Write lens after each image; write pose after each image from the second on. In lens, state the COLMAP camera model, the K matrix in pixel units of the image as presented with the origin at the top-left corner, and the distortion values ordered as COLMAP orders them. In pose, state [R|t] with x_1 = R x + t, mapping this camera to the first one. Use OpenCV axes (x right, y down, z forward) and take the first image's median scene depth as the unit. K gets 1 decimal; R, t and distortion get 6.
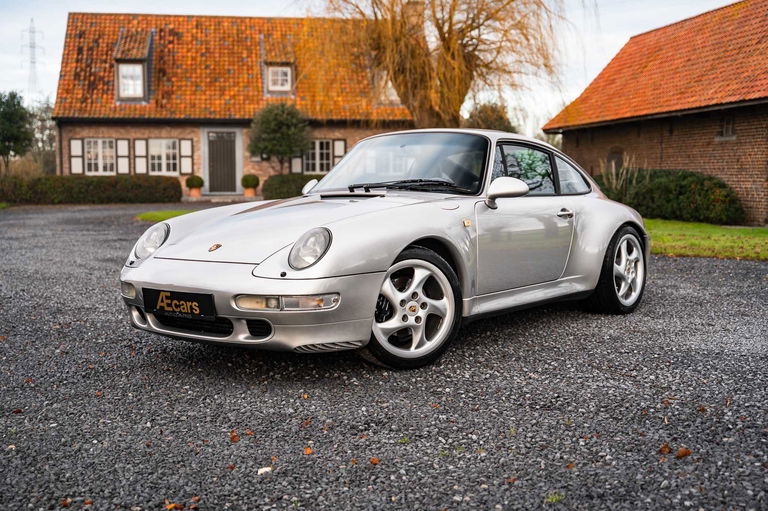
lens RADIAL K [[949.8, 0, 384.4], [0, 949.8, 255.2], [0, 0, 1]] dist [0.017420, 0.000000]
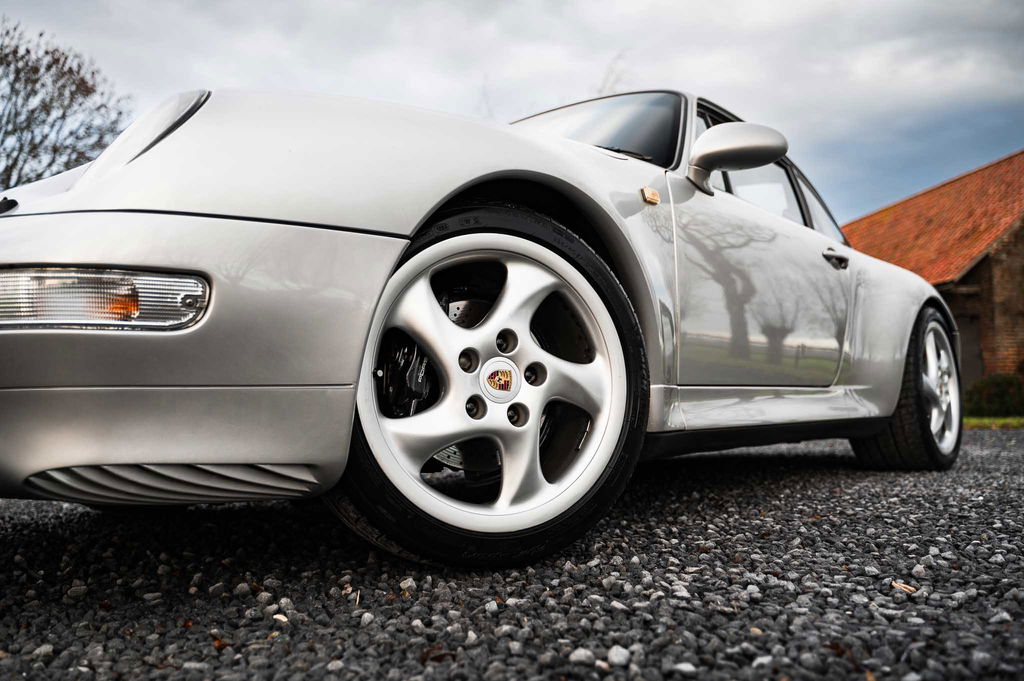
lens RADIAL K [[829.8, 0, 510.3], [0, 829.8, 341.8], [0, 0, 1]] dist [-0.006571, -0.003538]
pose [[0.999139, -0.007535, -0.040787, 0.044652], [0.000760, 0.986522, -0.163629, 0.090127], [0.041470, 0.163458, 0.985678, 0.711794]]
